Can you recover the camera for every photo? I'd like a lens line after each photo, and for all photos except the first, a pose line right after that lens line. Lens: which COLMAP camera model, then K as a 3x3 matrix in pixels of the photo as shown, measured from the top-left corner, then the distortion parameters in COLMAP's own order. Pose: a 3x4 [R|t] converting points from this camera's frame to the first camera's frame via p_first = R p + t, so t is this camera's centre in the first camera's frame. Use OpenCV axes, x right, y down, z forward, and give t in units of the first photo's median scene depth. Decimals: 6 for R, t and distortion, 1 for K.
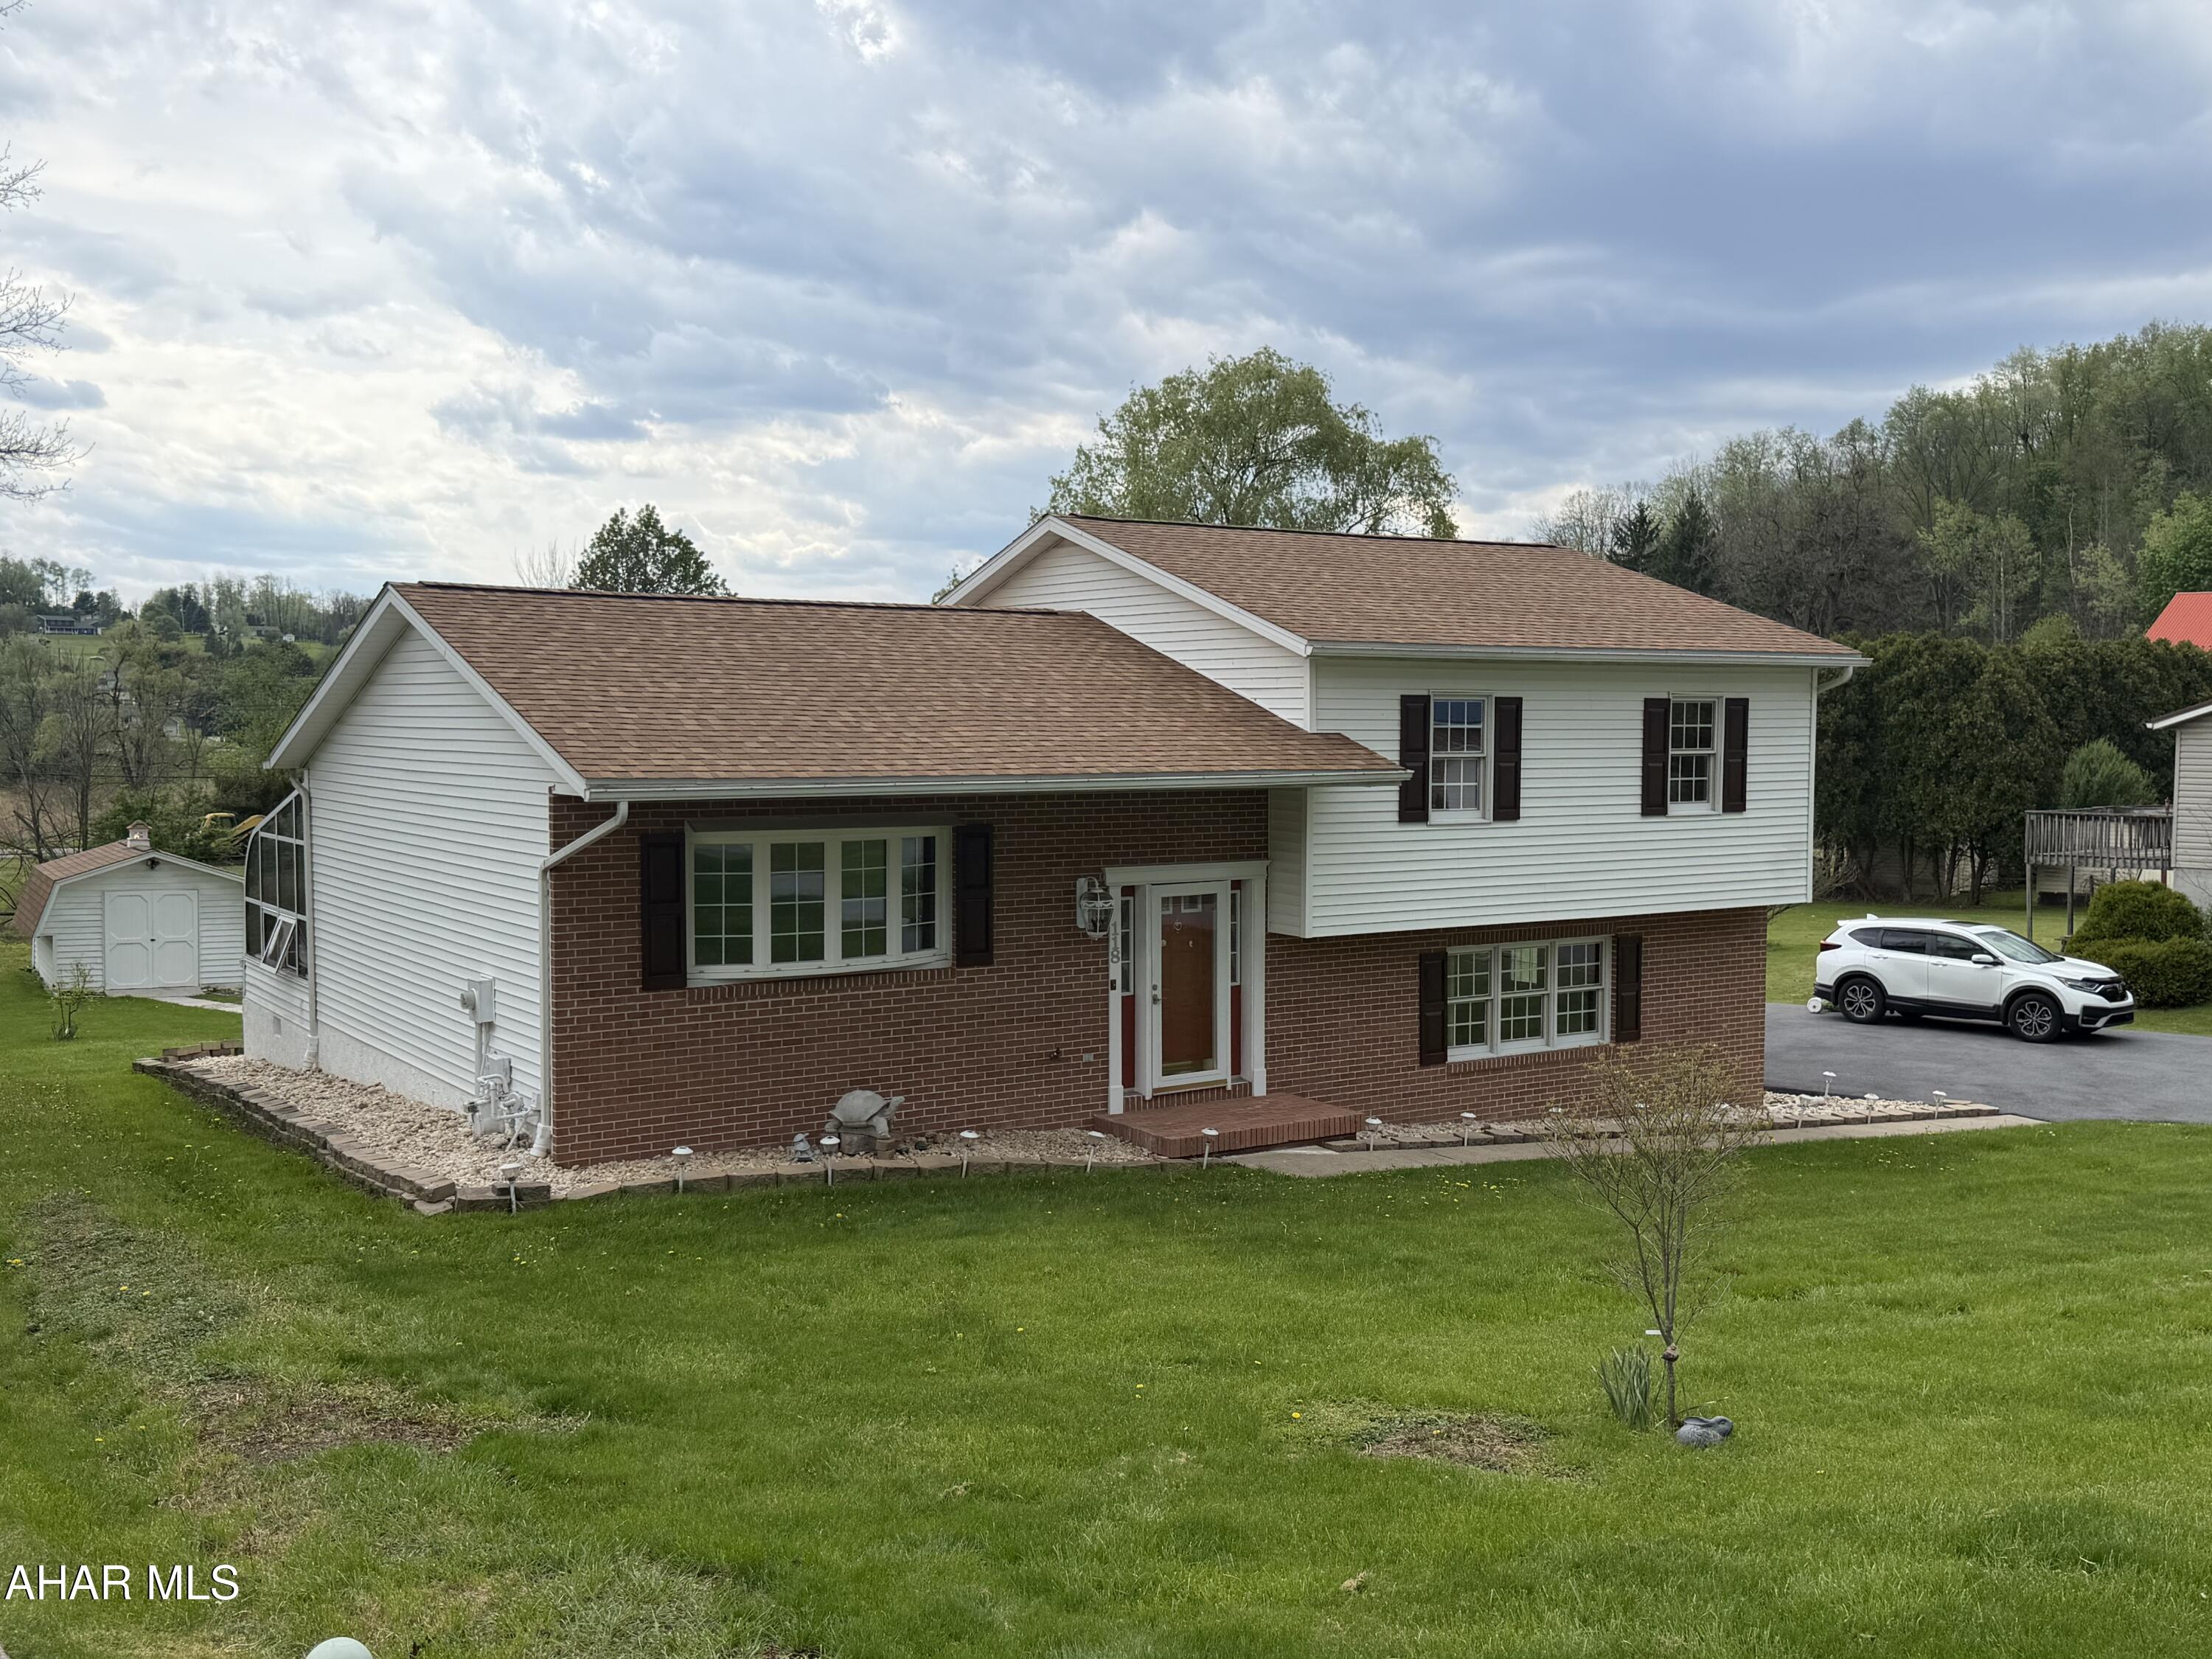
lens RADIAL K [[2137.8, 0, 1114.0], [0, 2137.8, 839.1], [0, 0, 1]] dist [0.022618, 0.000000]
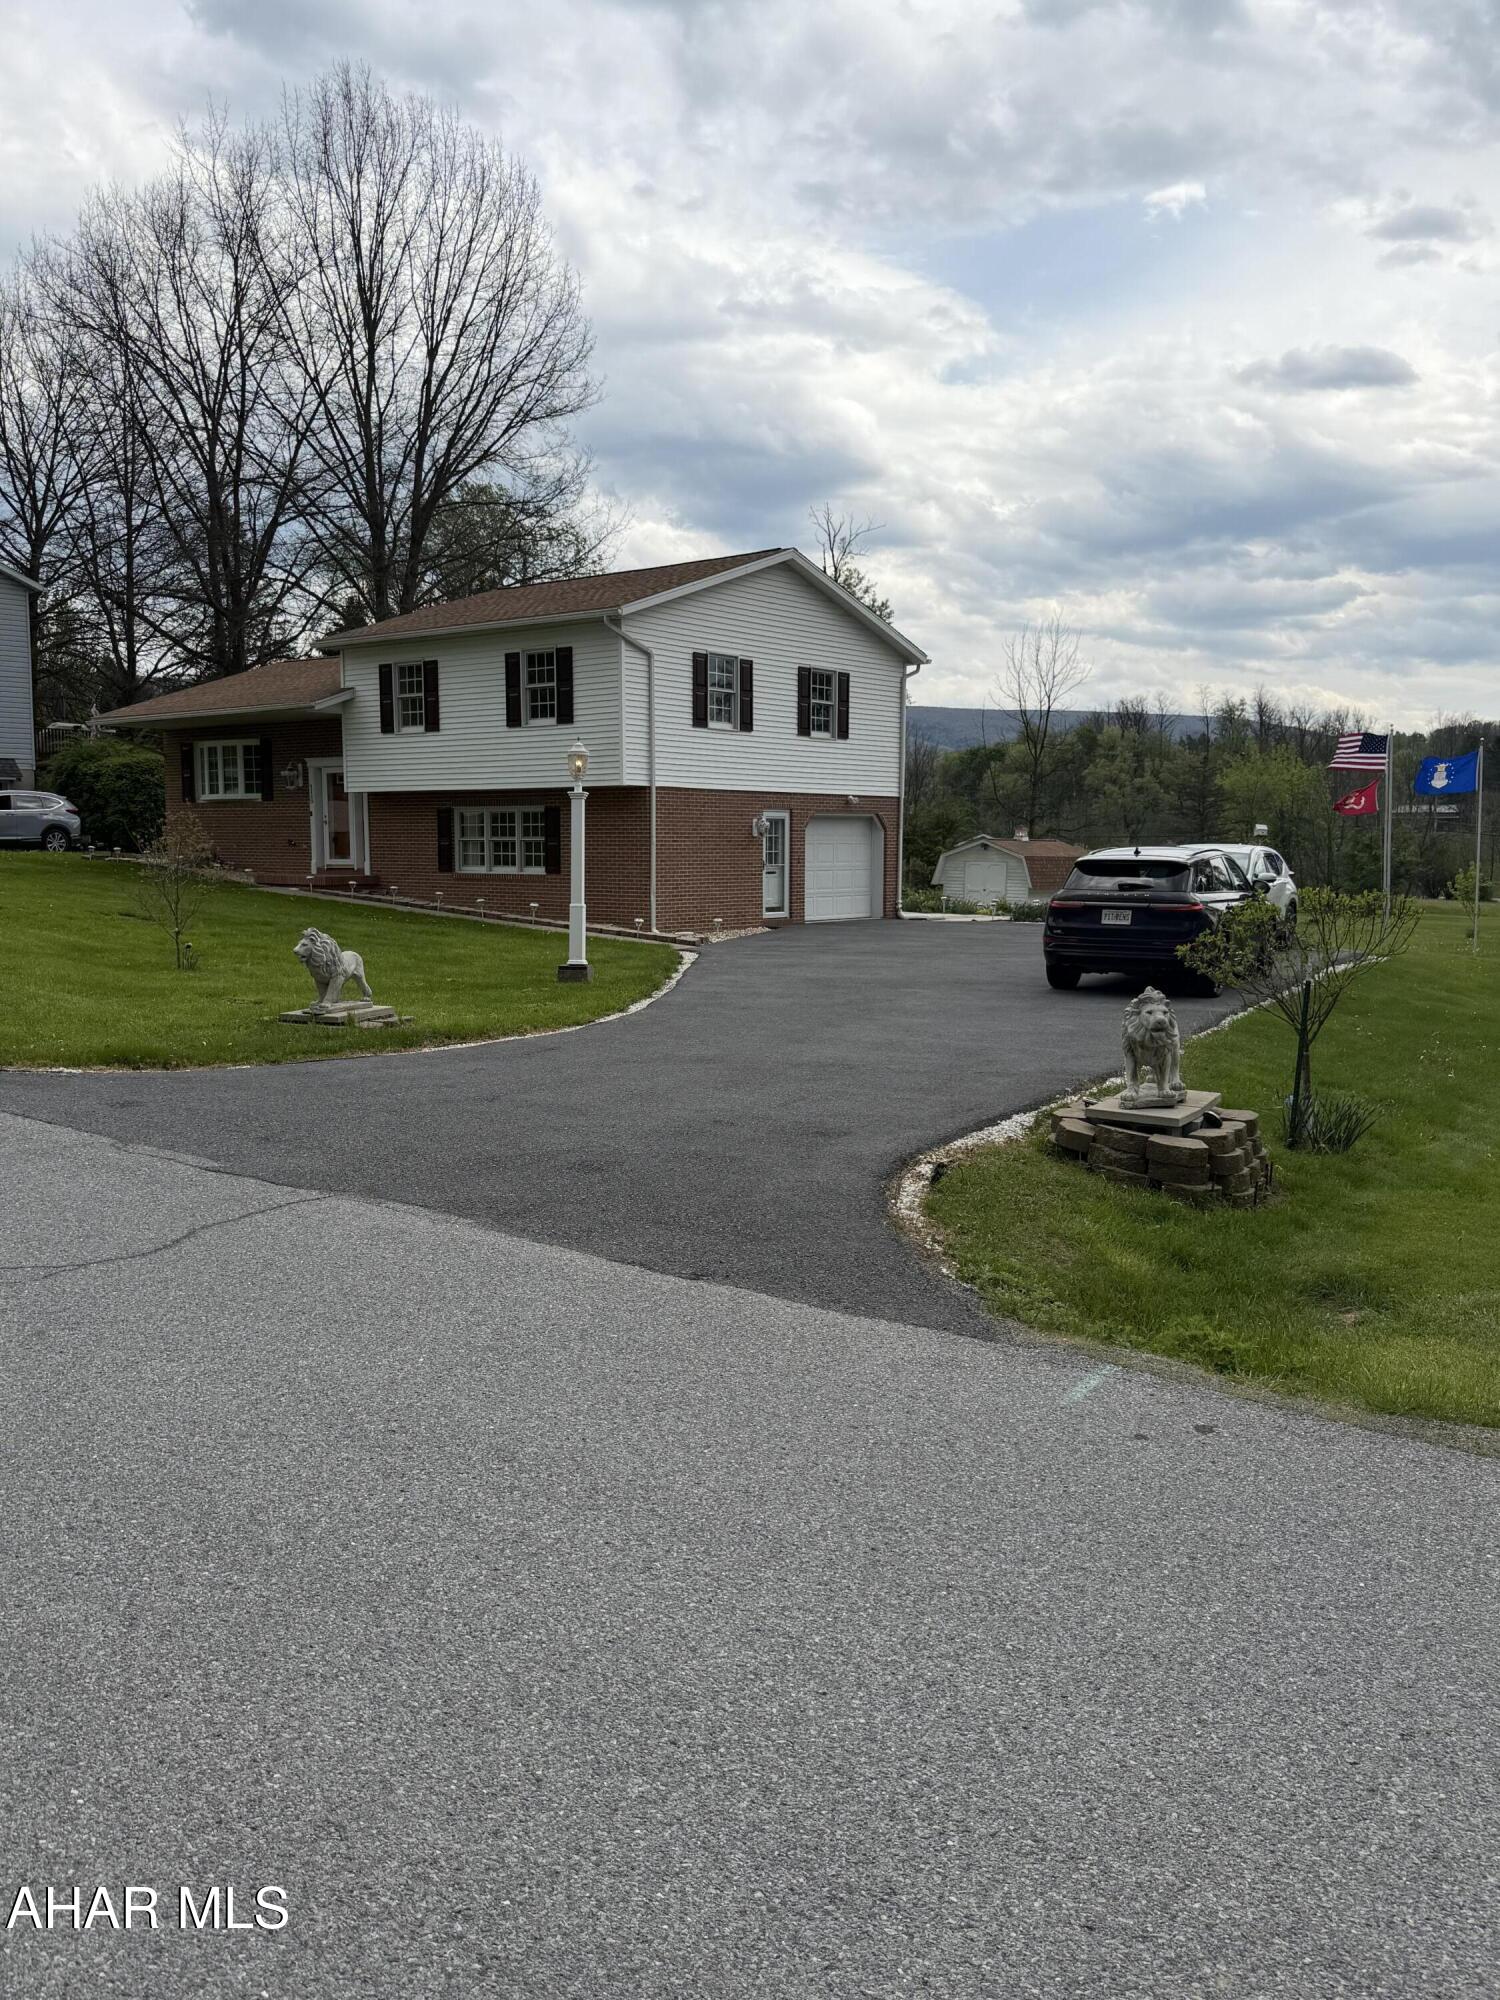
lens RADIAL K [[1609.7, 0, 750.4], [0, 1609.7, 1019.1], [0, 0, 1]] dist [0.119639, -0.035738]
pose [[0.293632, 0.099856, -0.950689, 1.551479], [-0.056385, 0.994607, 0.087054, 0.095918], [0.954254, 0.028043, 0.297679, 0.843984]]
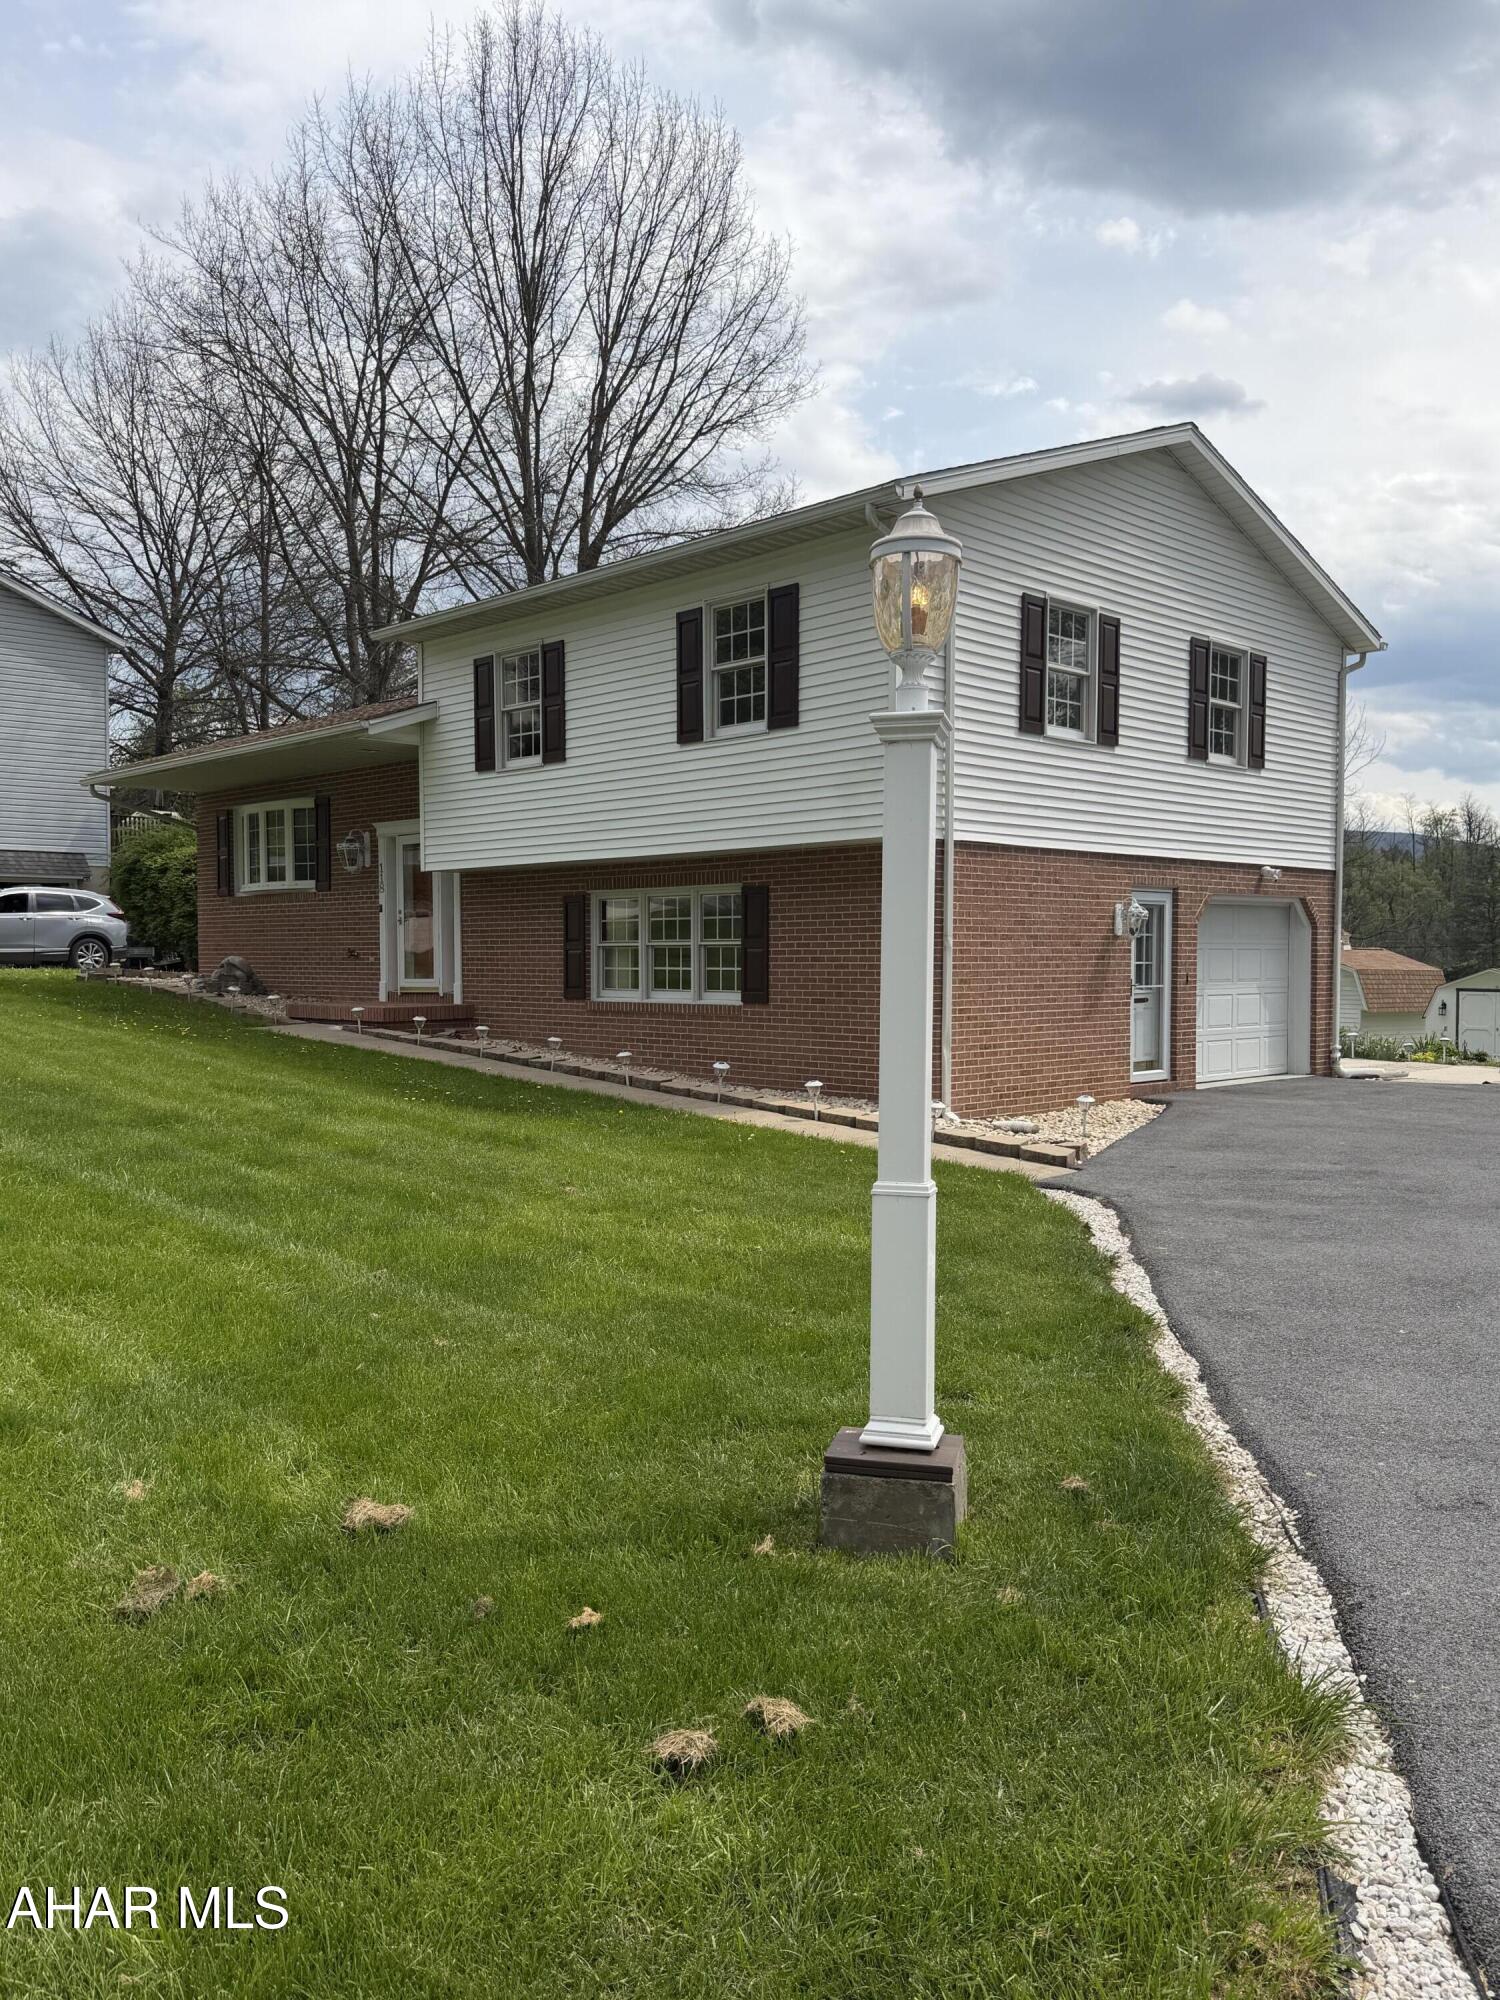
lens RADIAL K [[1528.7, 0, 749.4], [0, 1528.7, 1035.2], [0, 0, 1]] dist [0.127861, -0.025047]
pose [[0.184044, 0.045708, -0.981855, 0.933620], [-0.056350, 0.997766, 0.035886, 0.090814], [0.981301, 0.048723, 0.186209, 0.945806]]
